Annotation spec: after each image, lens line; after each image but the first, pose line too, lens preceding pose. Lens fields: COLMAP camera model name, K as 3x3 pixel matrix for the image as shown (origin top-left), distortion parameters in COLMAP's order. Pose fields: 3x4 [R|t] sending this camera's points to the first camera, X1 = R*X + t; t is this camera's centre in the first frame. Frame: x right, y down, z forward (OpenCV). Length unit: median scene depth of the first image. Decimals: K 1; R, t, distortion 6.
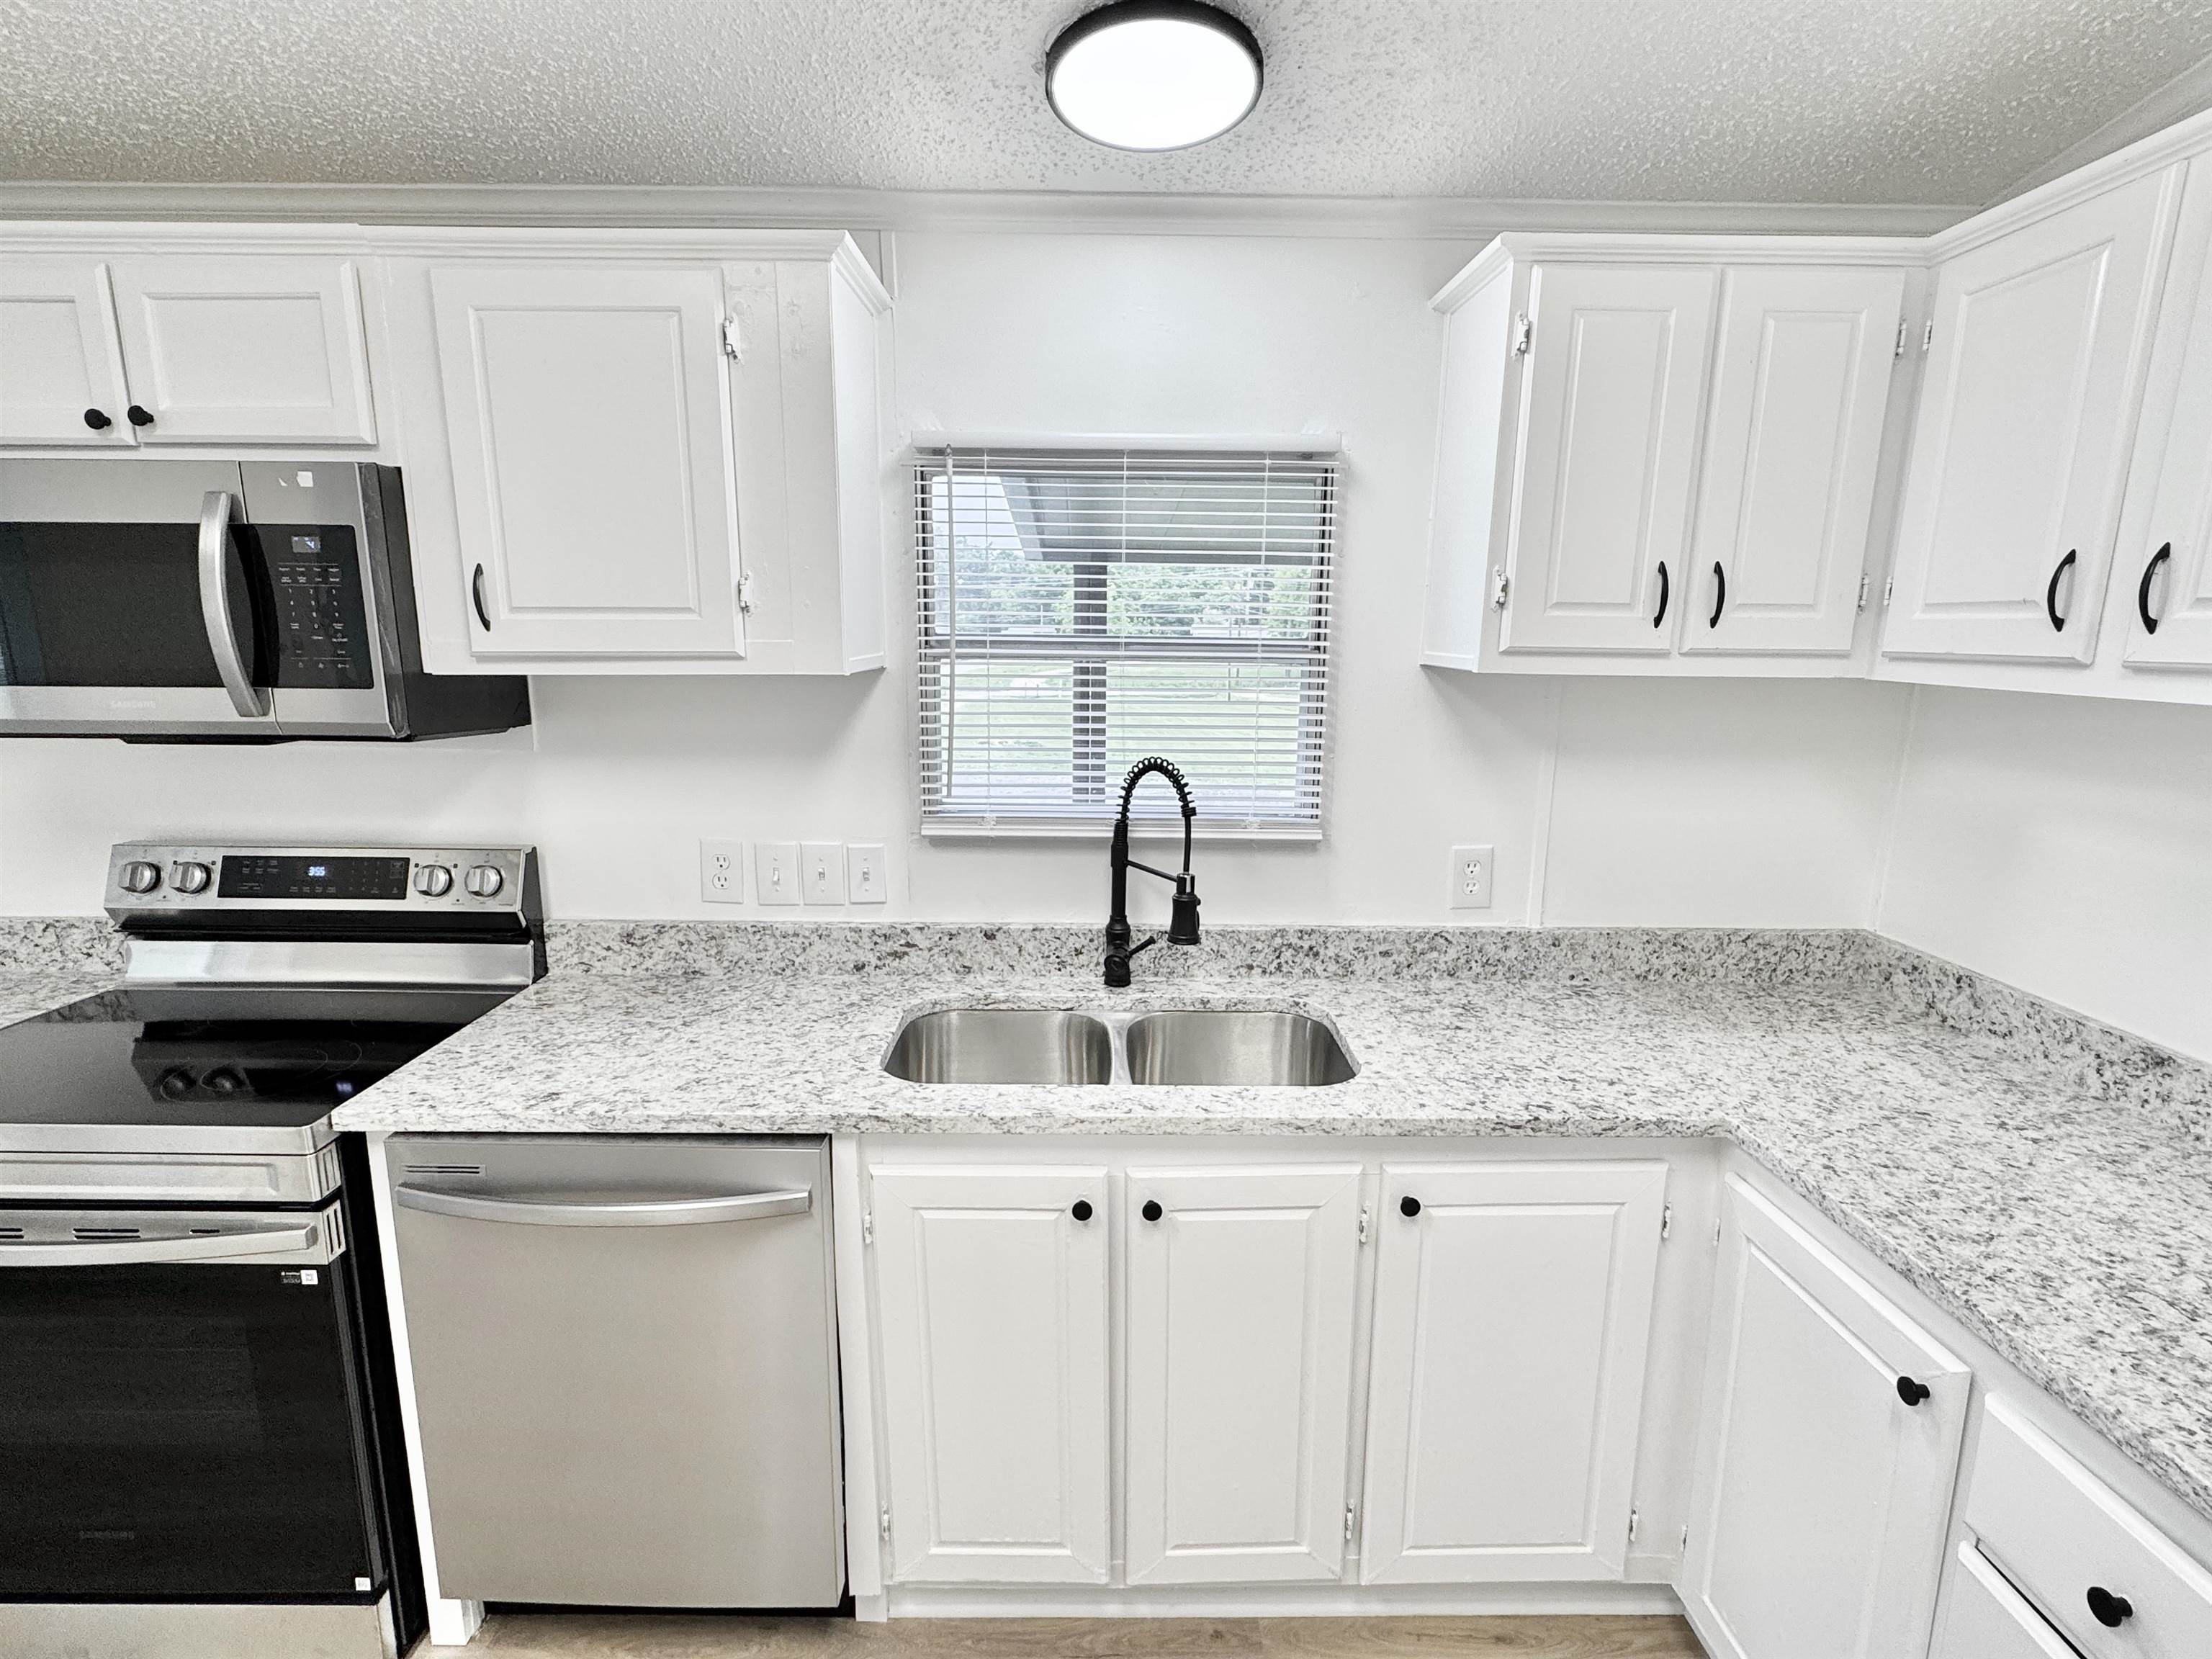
lens RADIAL K [[1047.4, 0, 1102.4], [0, 1047.4, 830.1], [0, 0, 1]] dist [-0.005735, 0.000258]
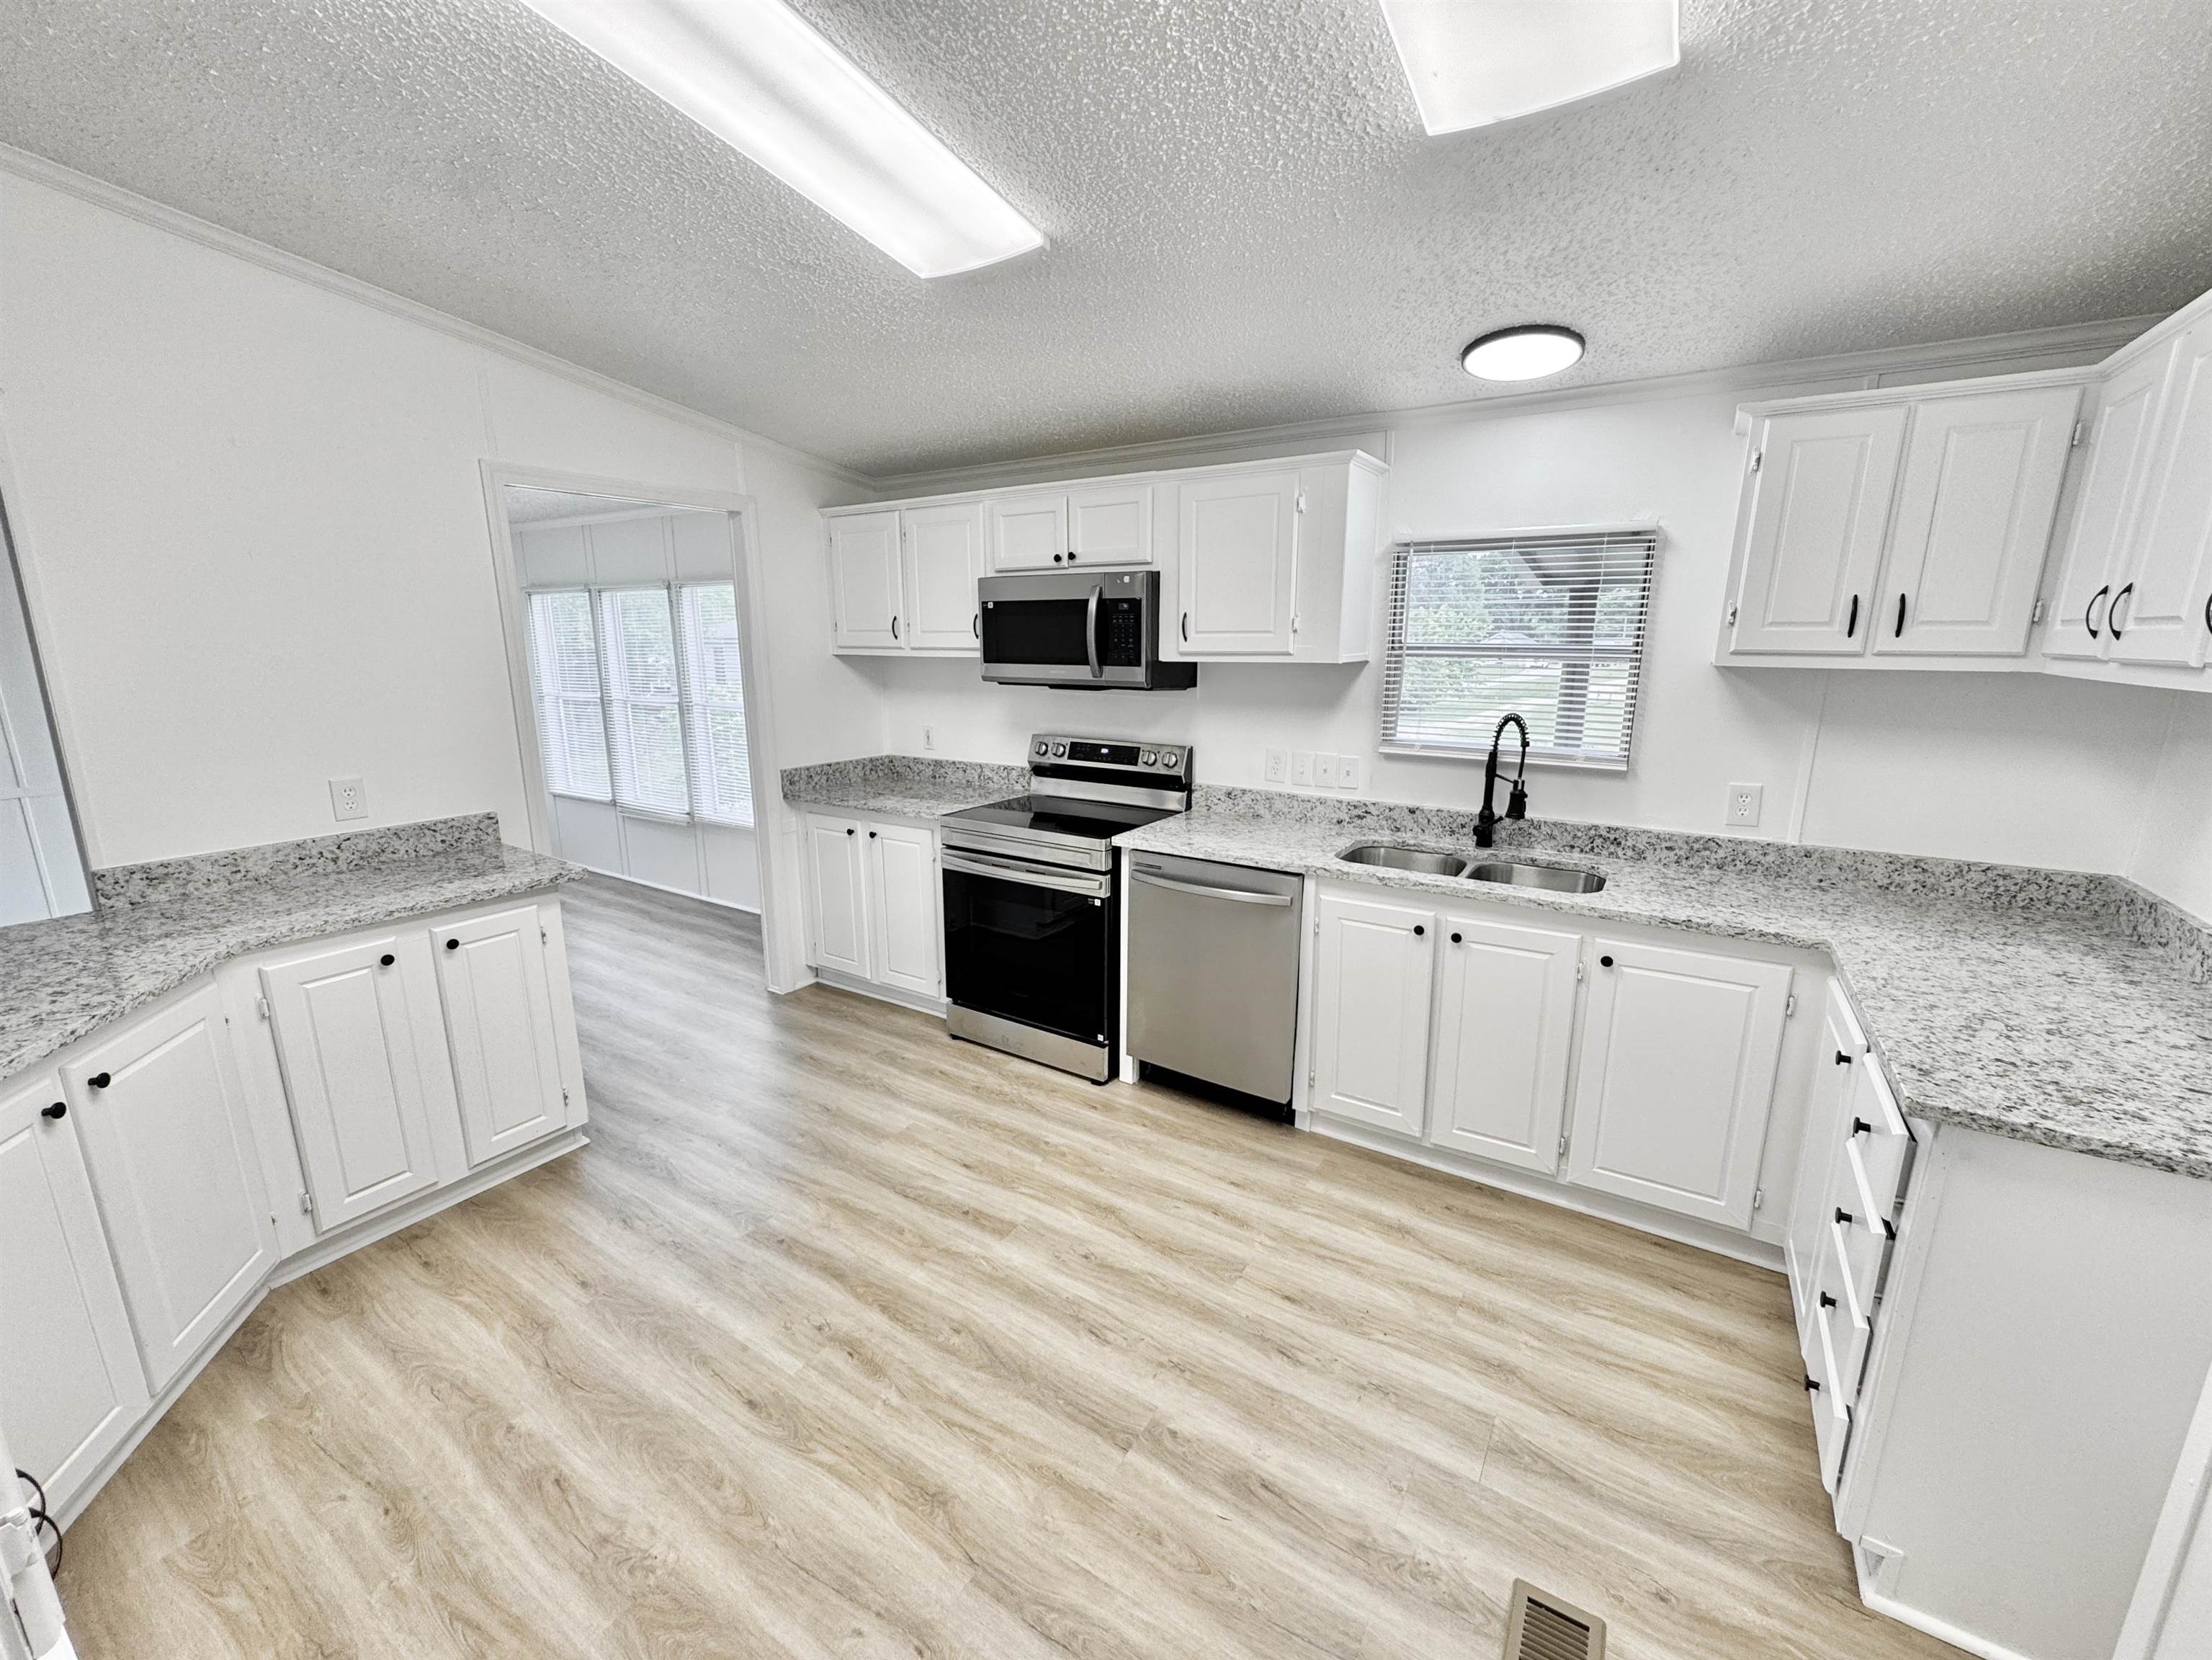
lens RADIAL K [[883.2, 0, 1114.6], [0, 883.2, 826.2], [0, 0, 1]] dist [-0.002386, 0.000288]
pose [[0.839383, 0.107411, -0.532822, 0.293684], [-0.097650, 0.994131, 0.046571, 0.112637], [0.534697, 0.012939, 0.844945, -0.592378]]
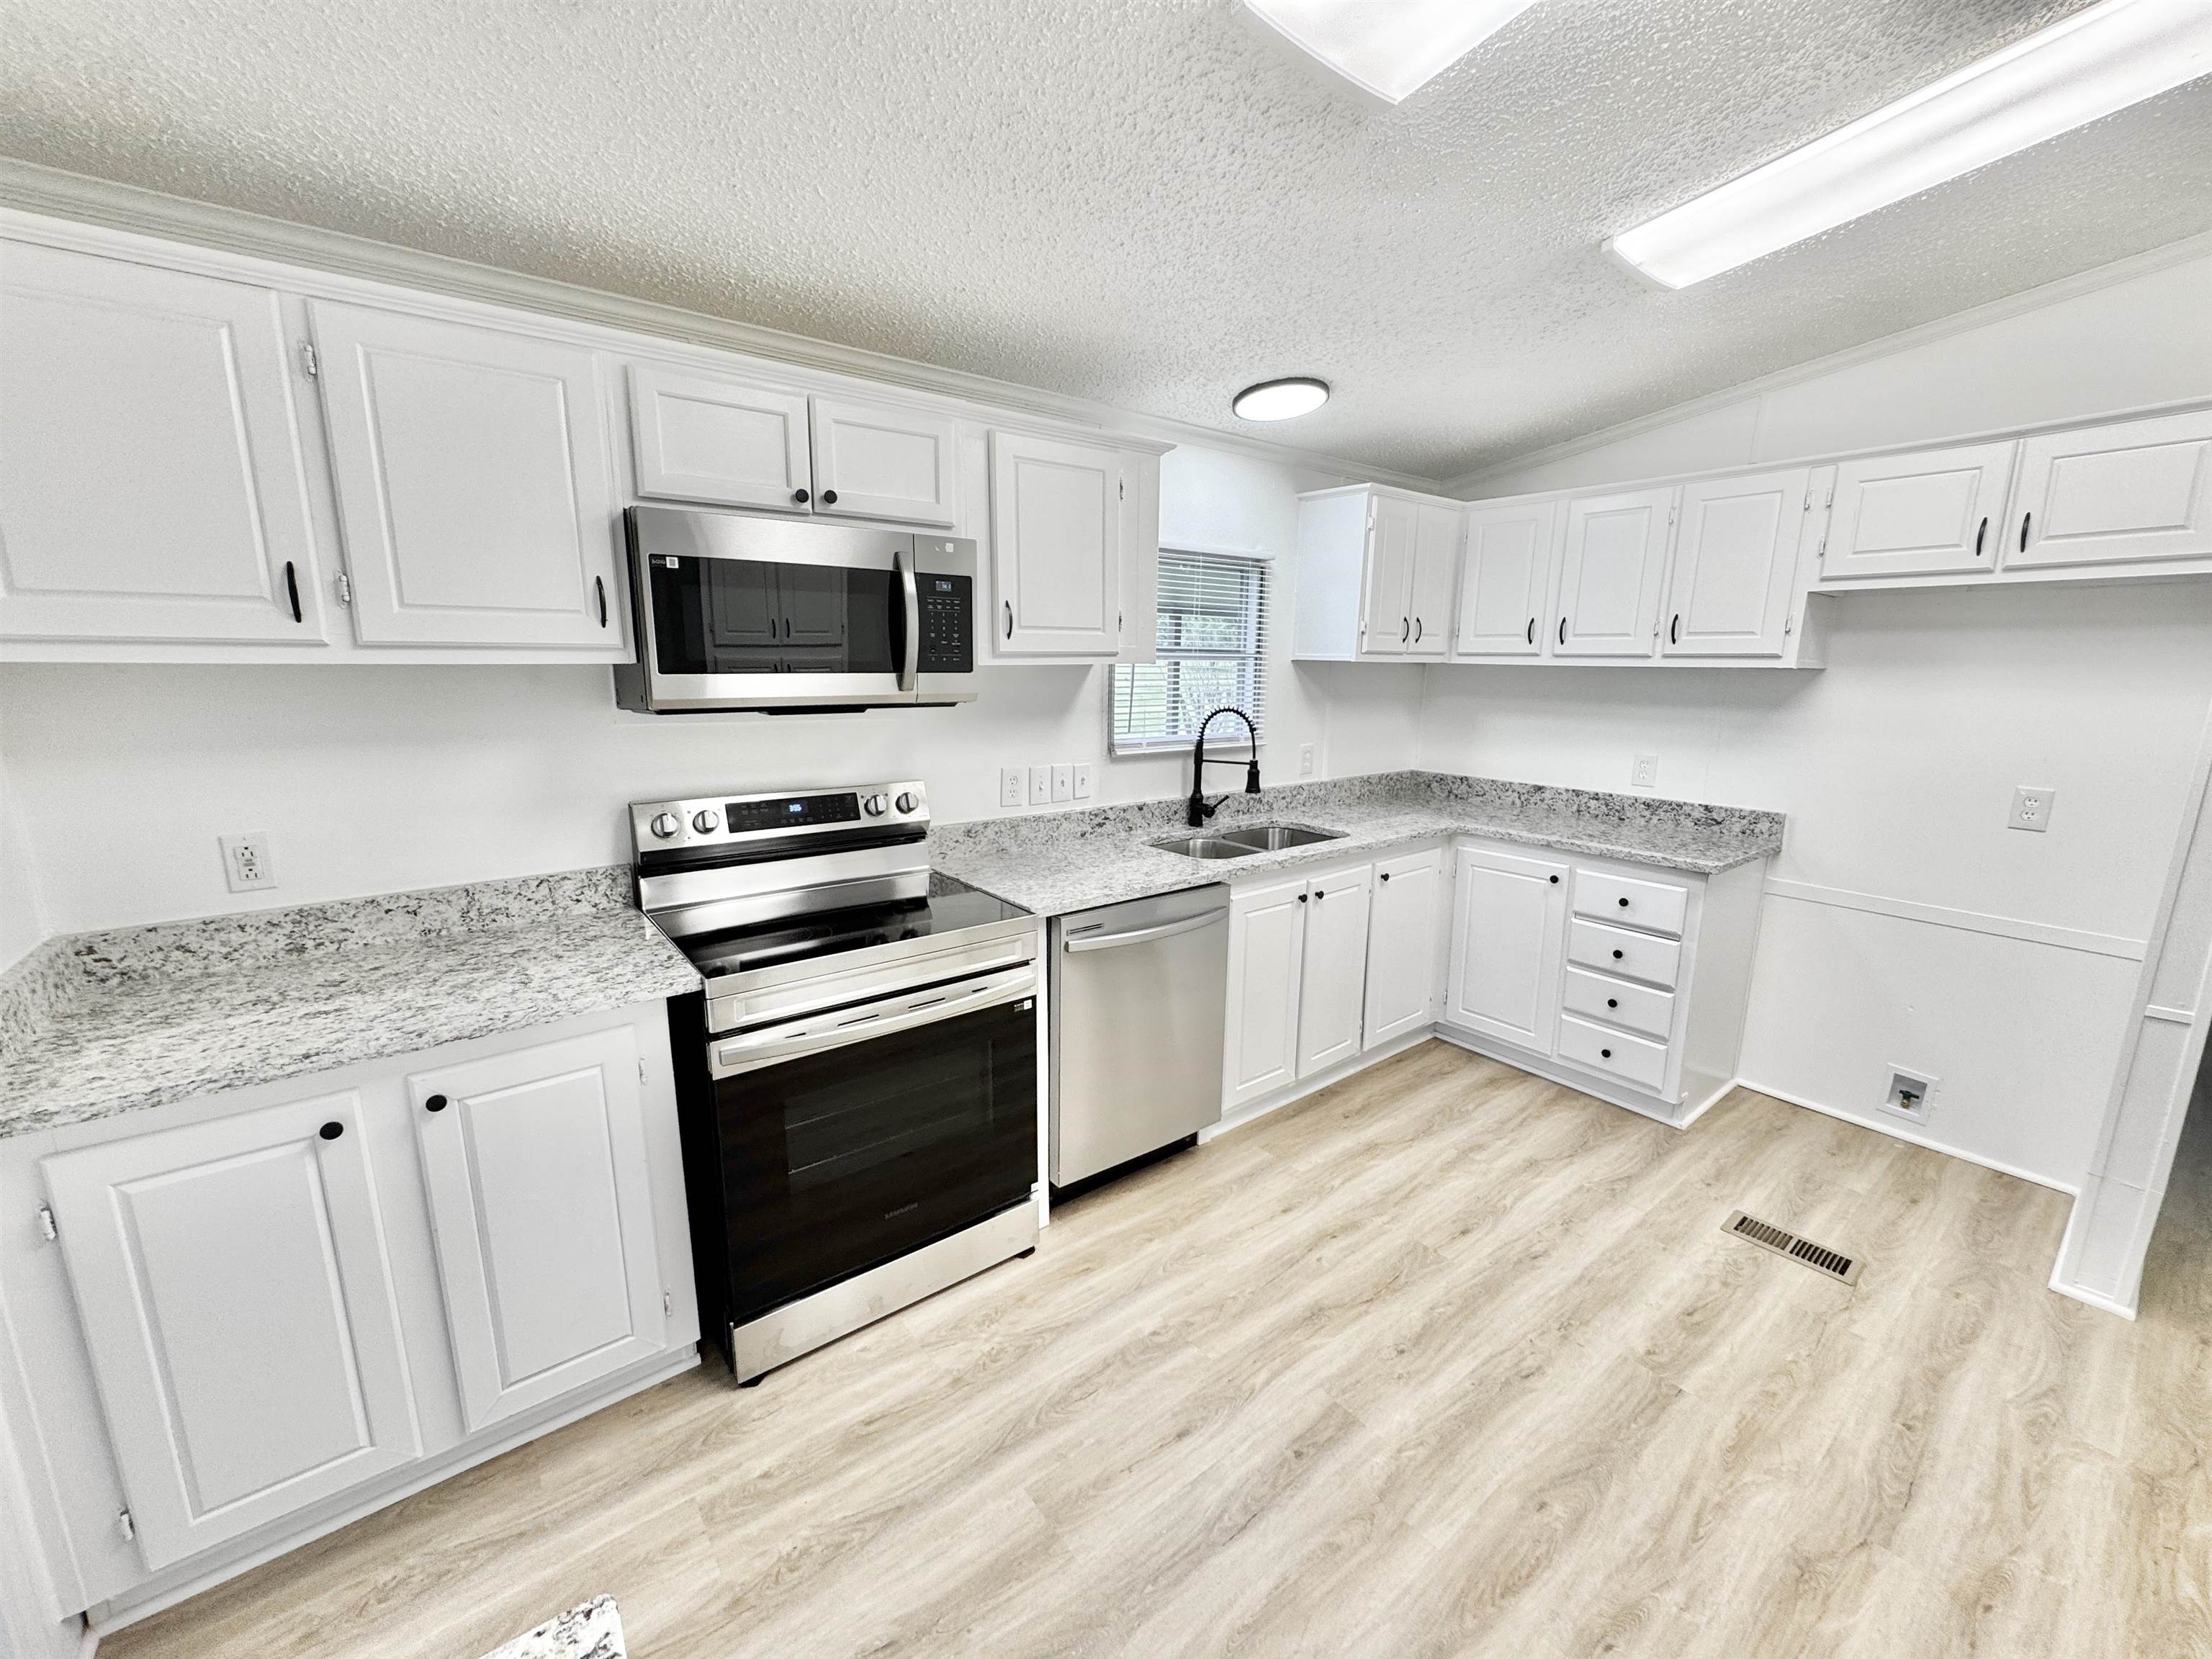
lens RADIAL K [[883.0, 0, 1089.3], [0, 883.0, 829.9], [0, 0, 1]] dist [-0.002386, 0.000288]
pose [[0.799138, -0.117106, 0.589631, -1.179882], [0.109627, 0.992784, 0.048596, 0.056346], [-0.591068, 0.025804, 0.806209, -0.214023]]
